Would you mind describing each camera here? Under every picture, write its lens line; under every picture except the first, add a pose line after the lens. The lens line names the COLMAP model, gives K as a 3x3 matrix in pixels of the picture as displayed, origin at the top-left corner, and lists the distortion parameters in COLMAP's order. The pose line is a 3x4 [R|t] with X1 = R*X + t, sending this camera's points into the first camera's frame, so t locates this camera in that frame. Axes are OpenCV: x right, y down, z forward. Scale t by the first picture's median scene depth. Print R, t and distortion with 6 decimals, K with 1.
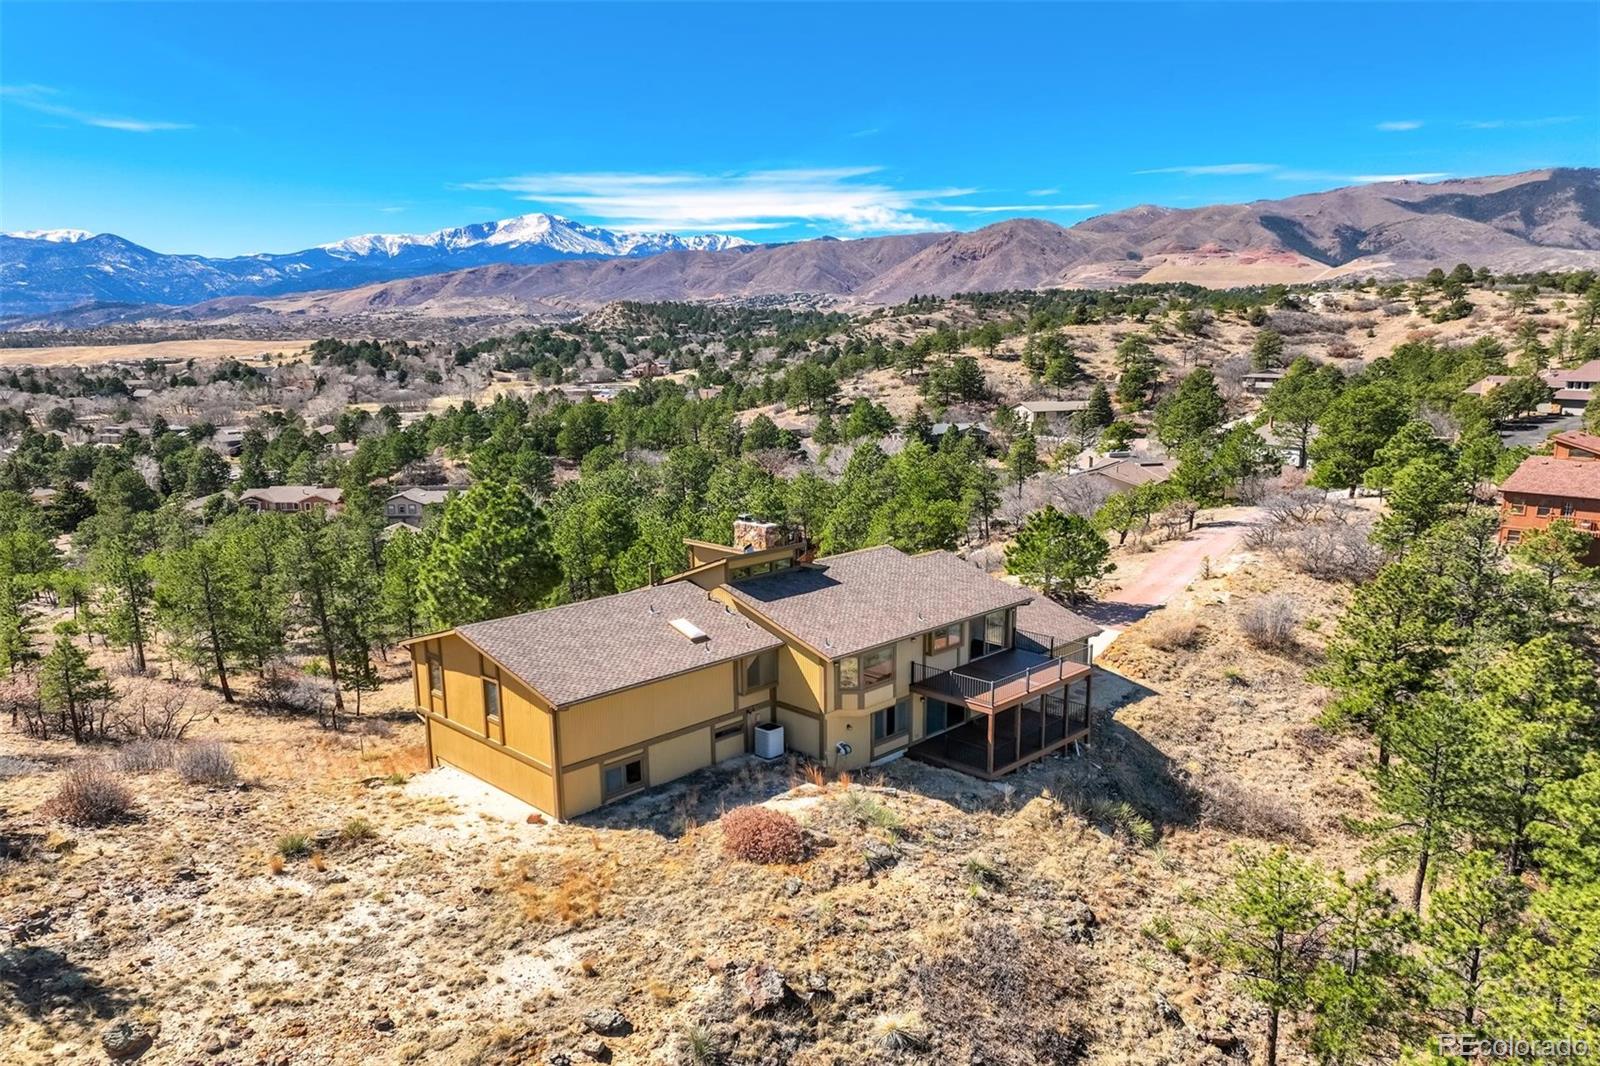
lens RADIAL K [[1117.7, 0, 805.8], [0, 1117.7, 563.7], [0, 0, 1]] dist [-0.008192, 0.023113]
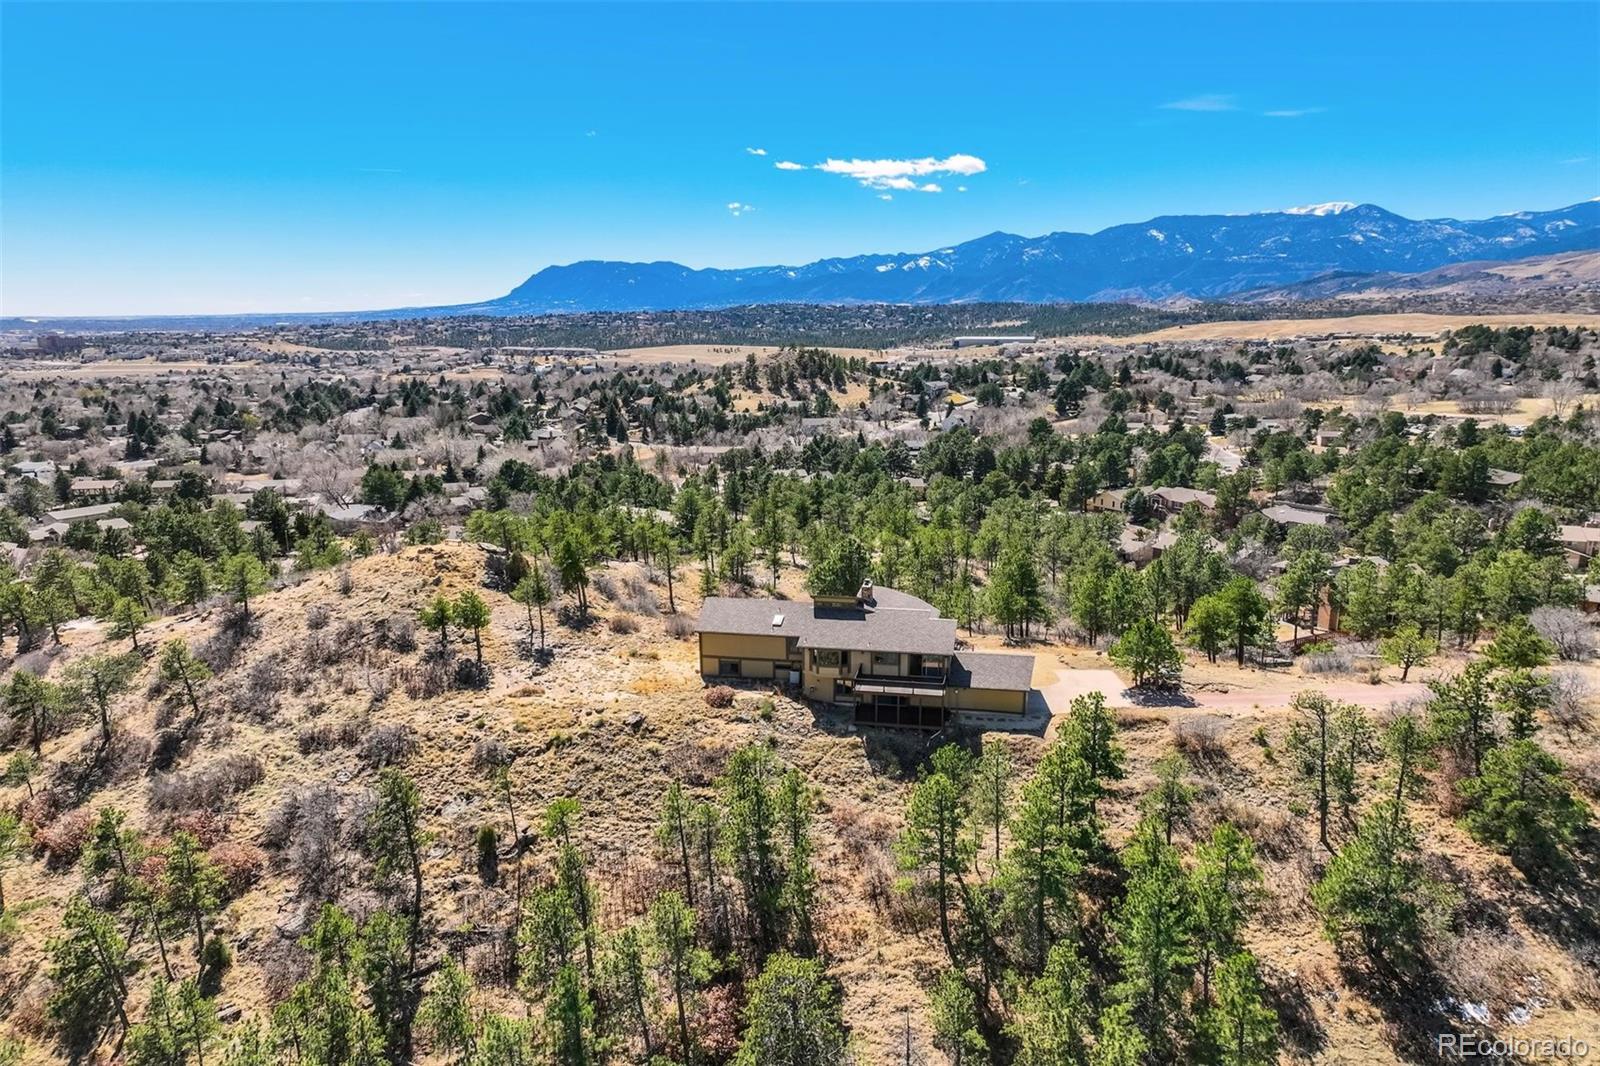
lens RADIAL K [[1117.7, 0, 805.8], [0, 1117.7, 563.7], [0, 0, 1]] dist [-0.008192, 0.023113]
pose [[0.549501, 0.190378, -0.813514, 1.284865], [-0.166420, 0.979122, 0.116723, -0.240512], [0.818751, 0.071246, 0.569711, -0.182040]]
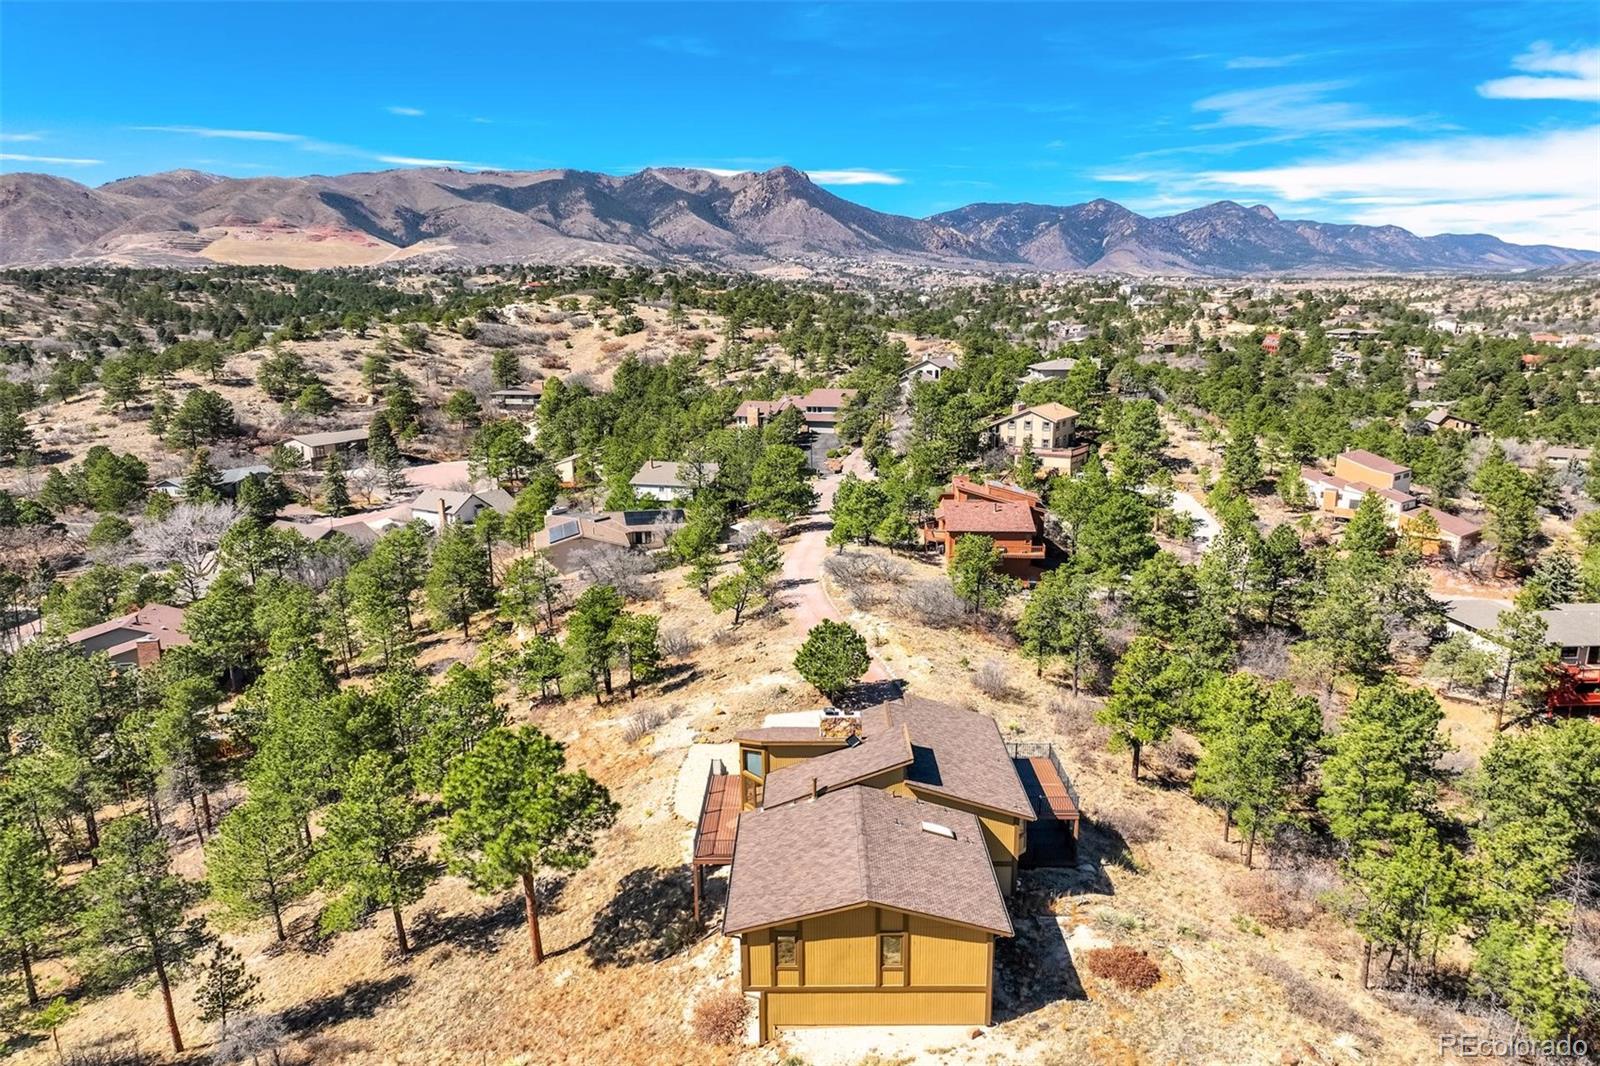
lens RADIAL K [[1117.7, 0, 805.8], [0, 1117.7, 563.7], [0, 0, 1]] dist [-0.008192, 0.023113]
pose [[0.715350, -0.154889, 0.681384, -0.716616], [0.140509, 0.987091, 0.076869, -0.244187], [-0.684494, 0.040752, 0.727879, 0.165463]]
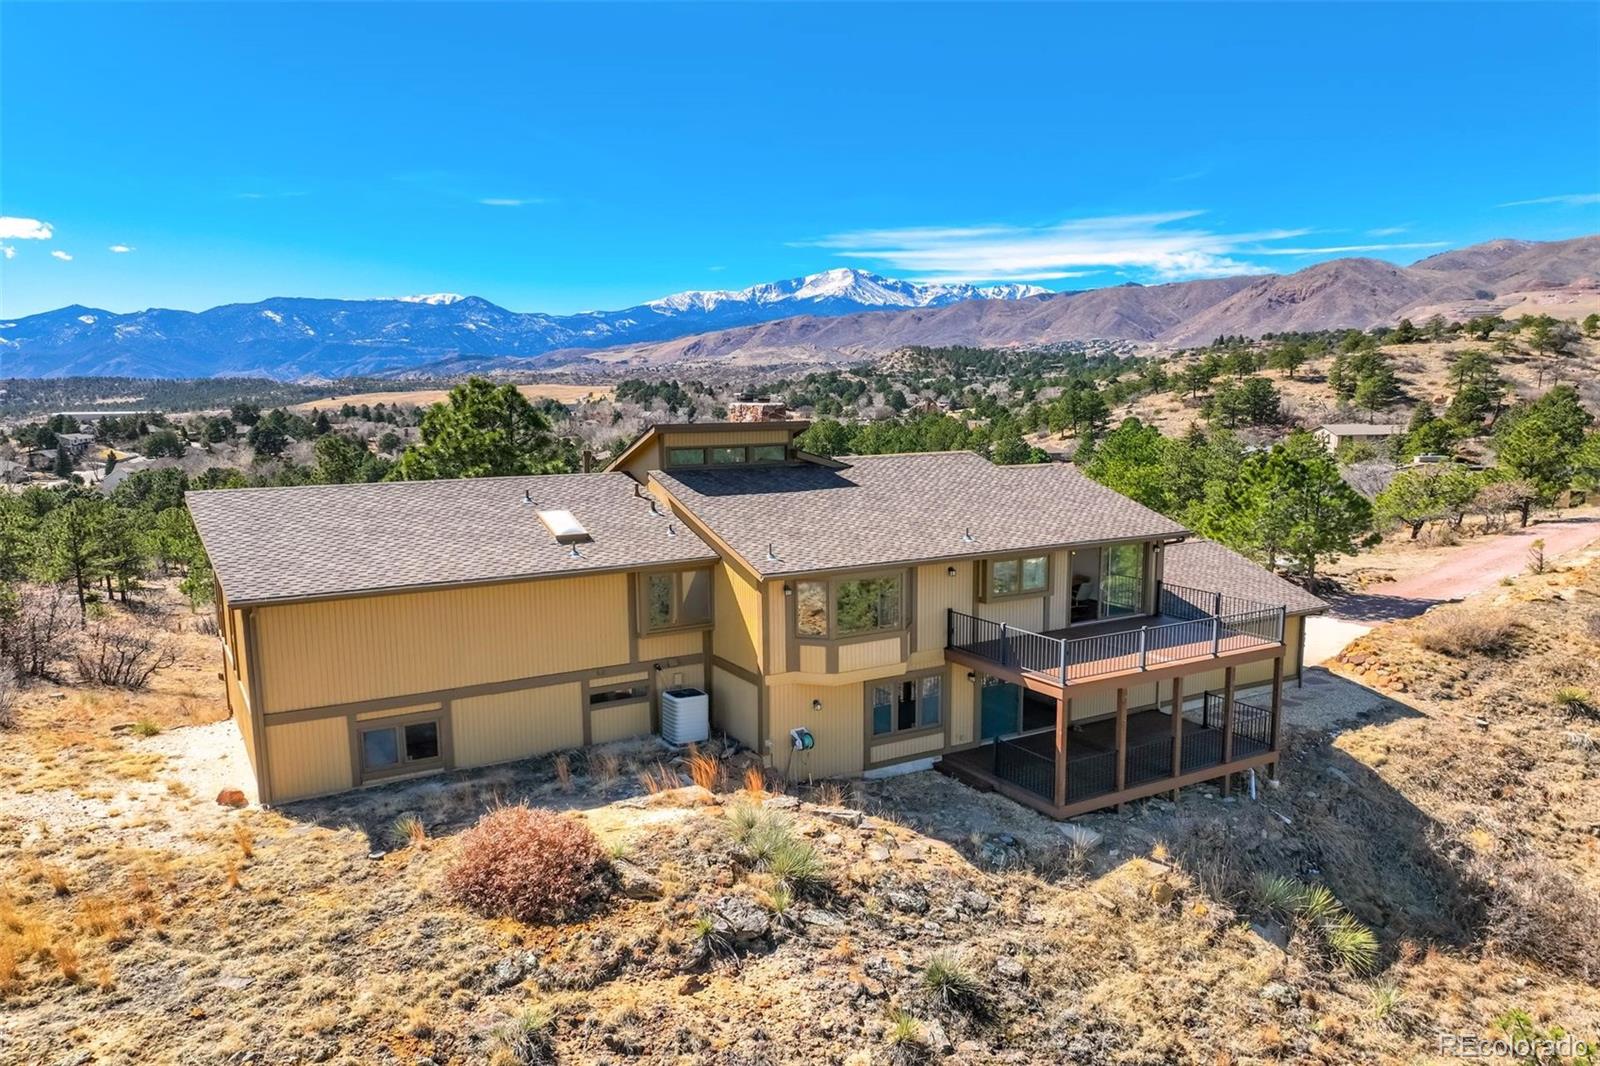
lens RADIAL K [[1117.7, 0, 805.8], [0, 1117.7, 563.7], [0, 0, 1]] dist [-0.008192, 0.023113]
pose [[0.966745, 0.040943, -0.252442, 0.135829], [-0.051743, 0.998001, -0.036289, 0.070808], [0.250452, 0.048144, 0.966931, 0.320104]]
